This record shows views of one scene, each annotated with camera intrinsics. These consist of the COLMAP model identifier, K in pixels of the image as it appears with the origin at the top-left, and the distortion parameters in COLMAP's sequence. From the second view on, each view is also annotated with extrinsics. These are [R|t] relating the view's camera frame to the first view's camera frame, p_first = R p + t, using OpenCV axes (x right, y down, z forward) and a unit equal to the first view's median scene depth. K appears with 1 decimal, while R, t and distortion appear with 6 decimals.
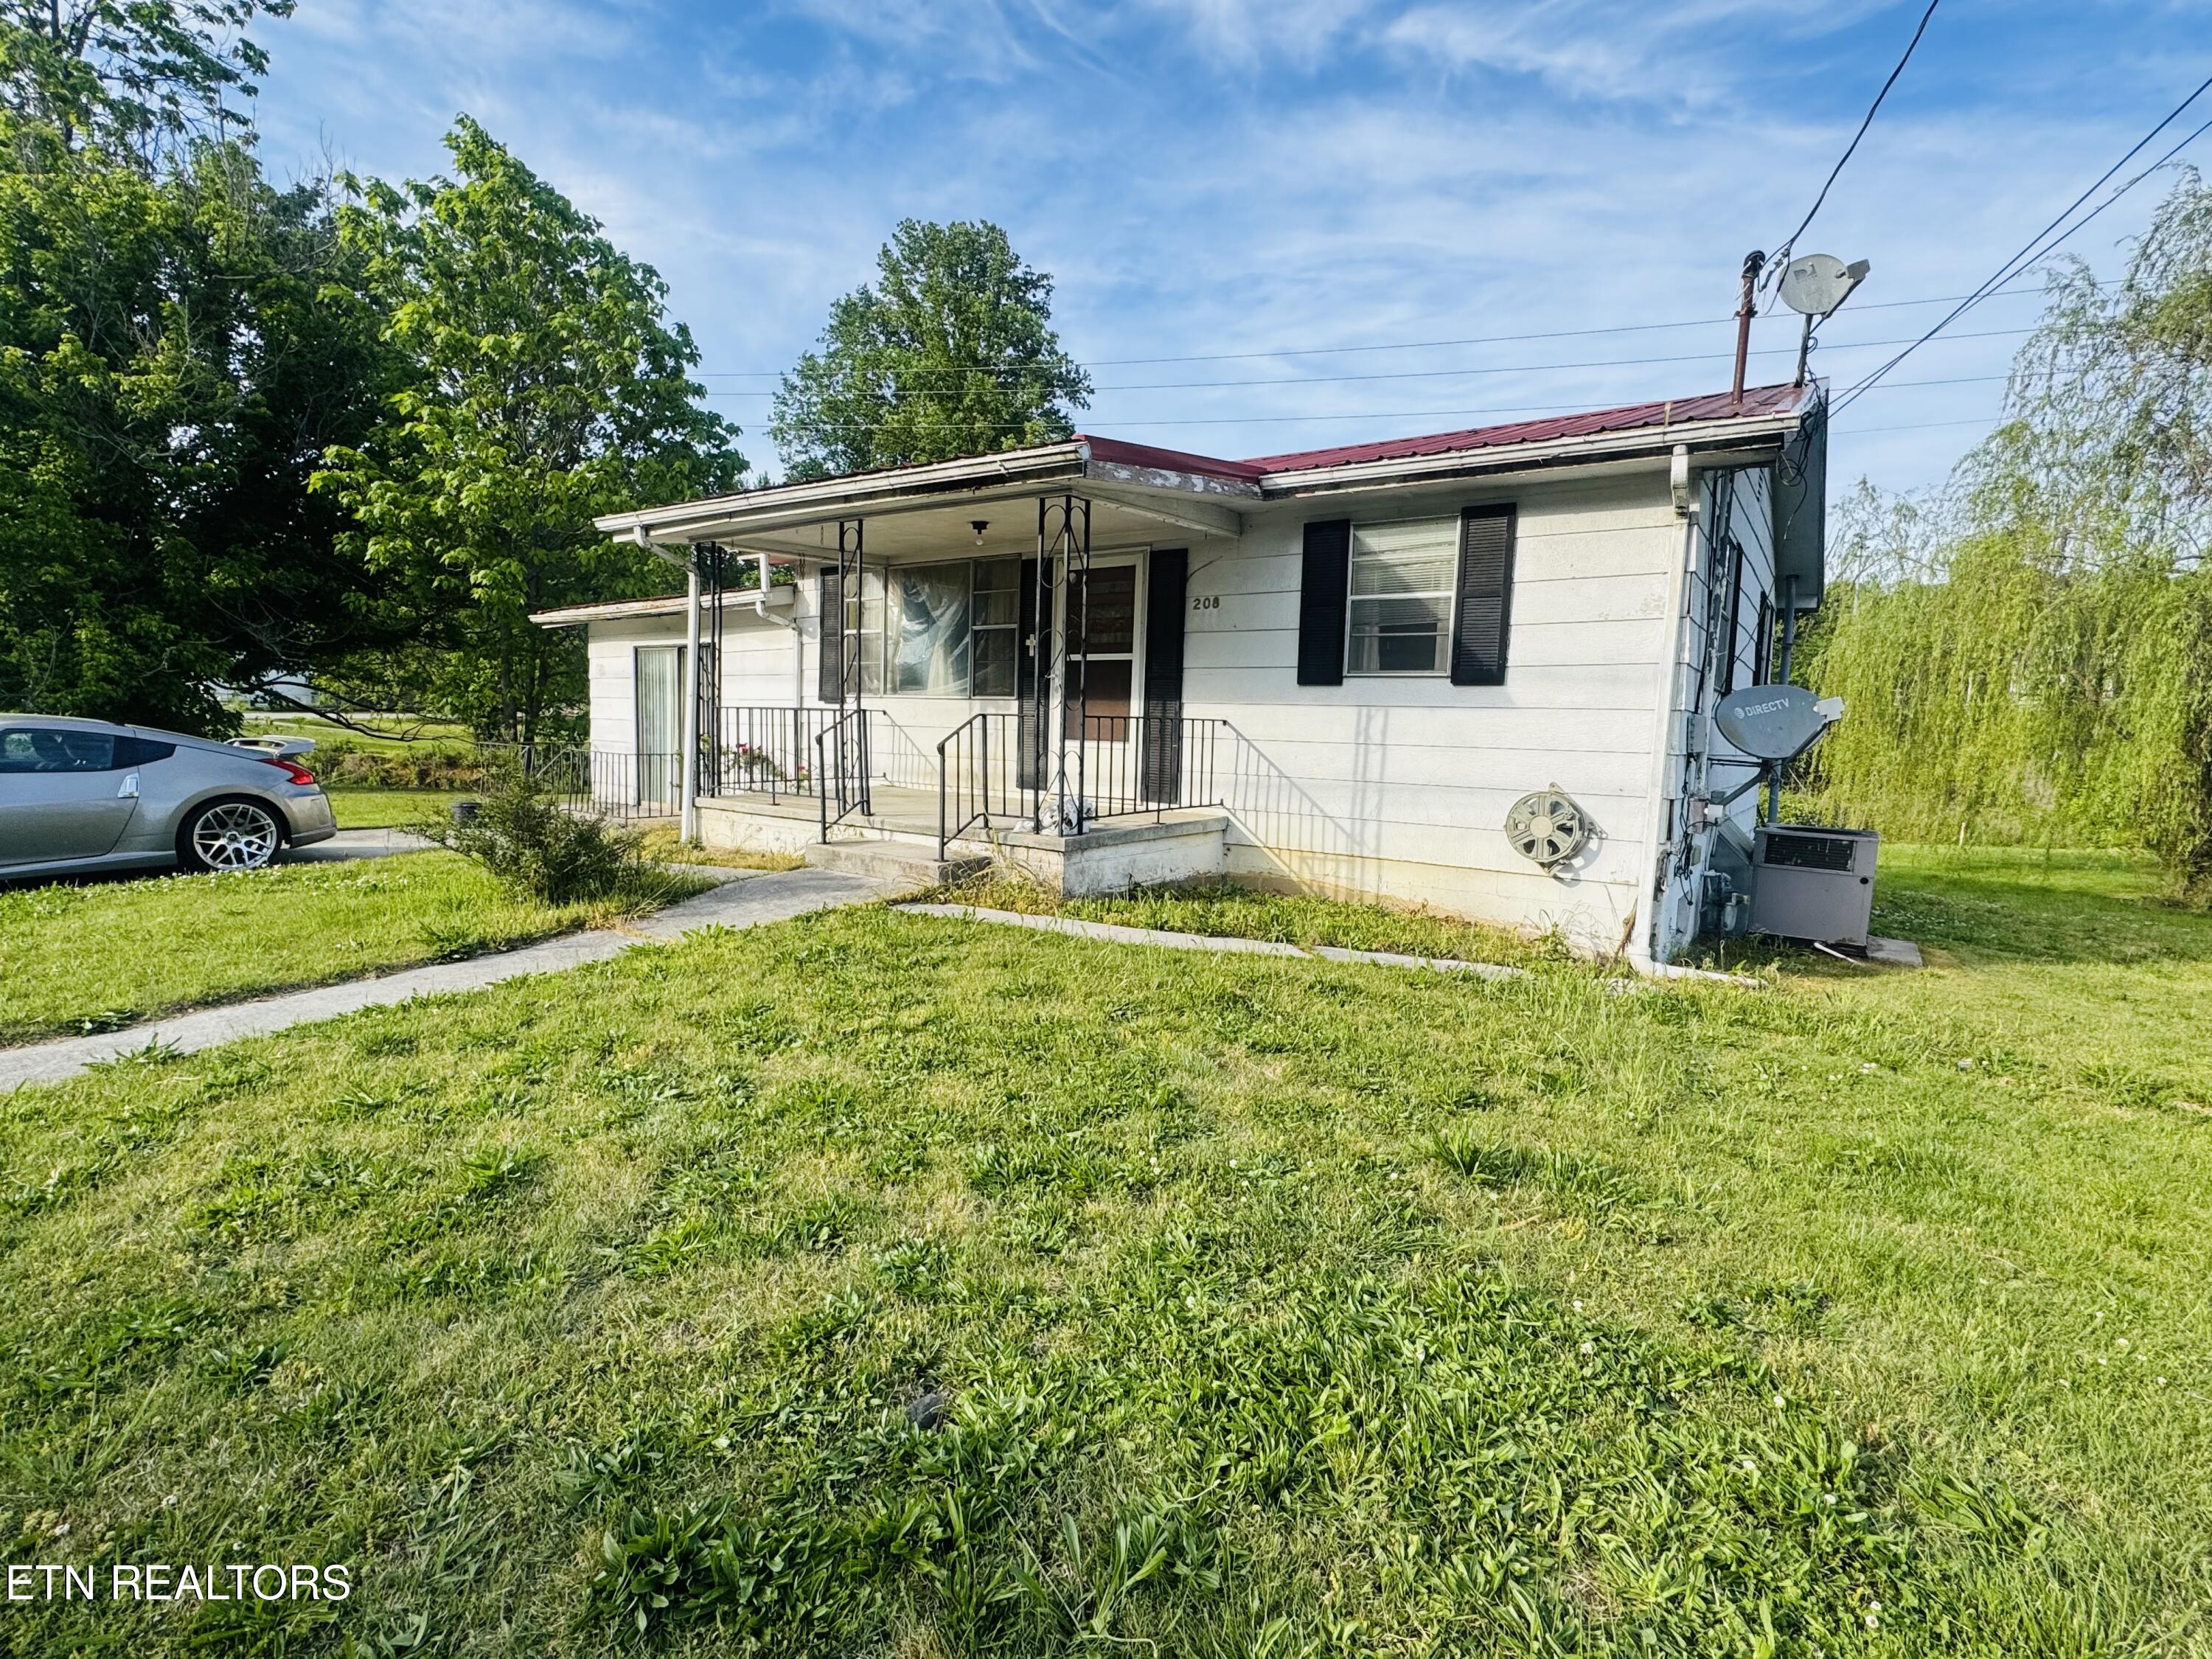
lens RADIAL K [[1045.7, 0, 1106.0], [0, 1045.7, 829.5], [0, 0, 1]] dist [-0.001401, -0.000022]
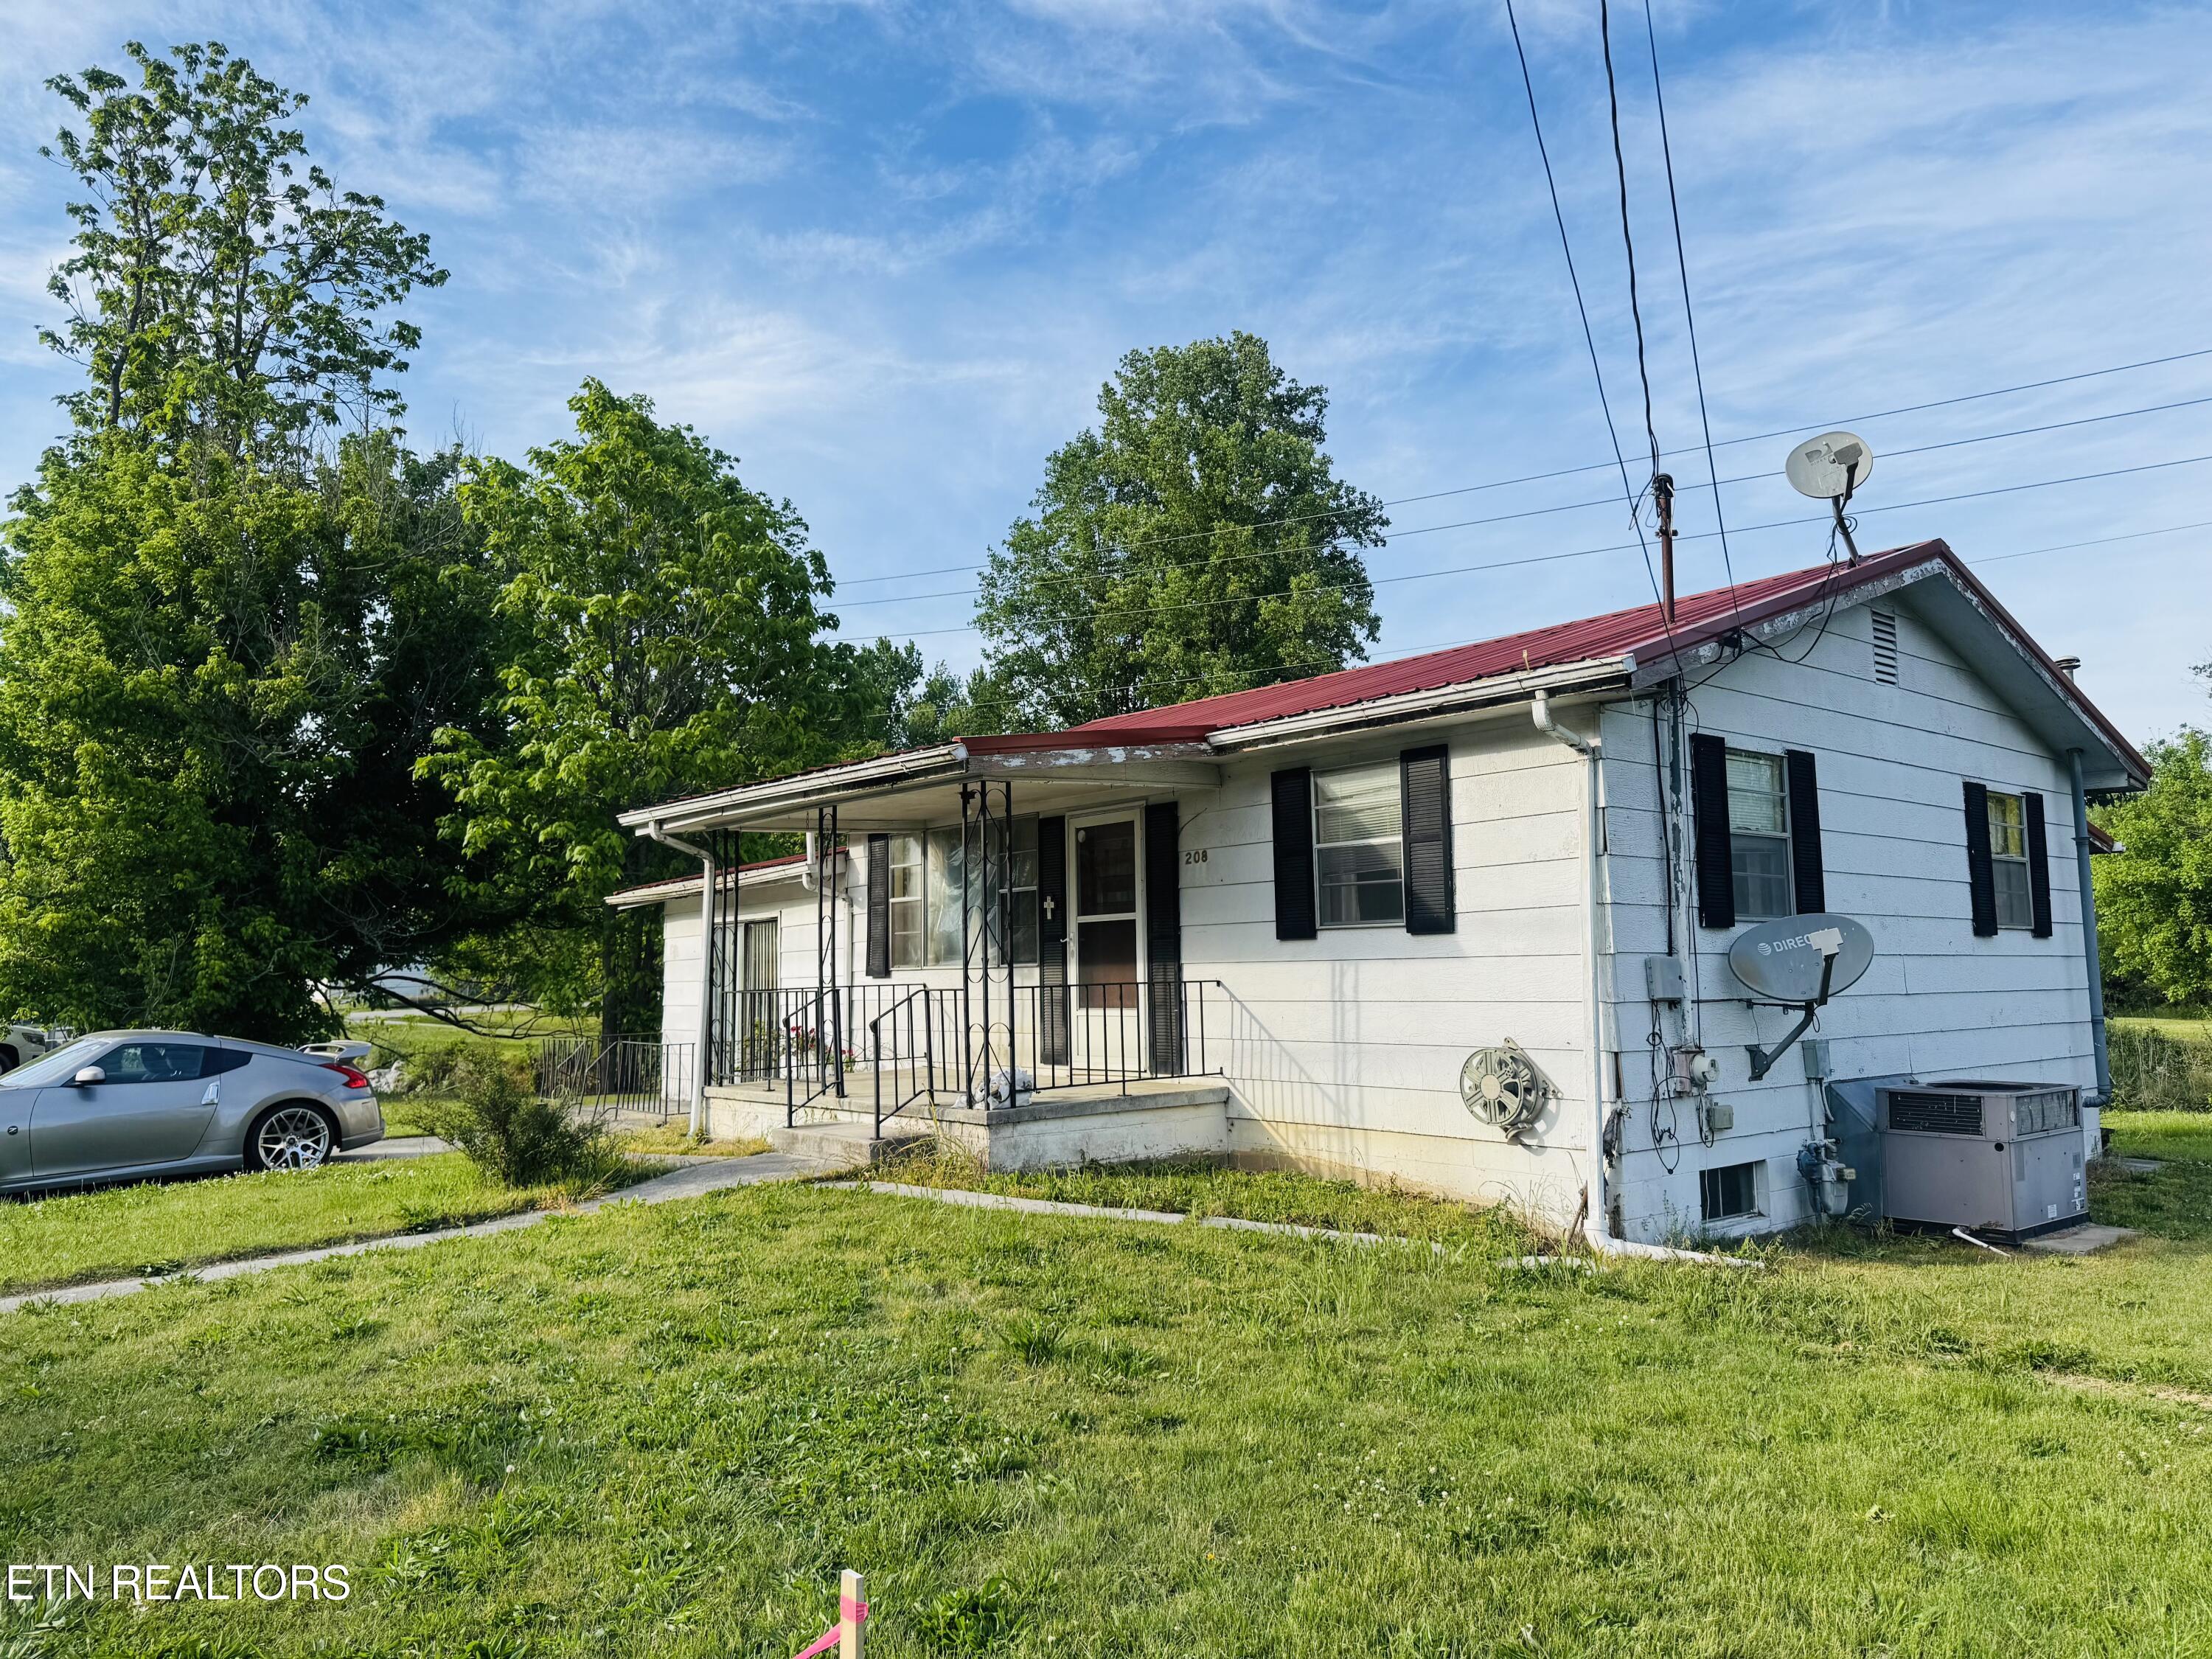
lens RADIAL K [[1504.4, 0, 1106.0], [0, 1504.4, 829.5], [0, 0, 1]] dist [0.076156, -0.112511]
pose [[0.969771, -0.071312, -0.233363, 0.315489], [0.023849, 0.979465, -0.200200, 0.026215], [0.242848, 0.188583, 0.951557, -0.293197]]
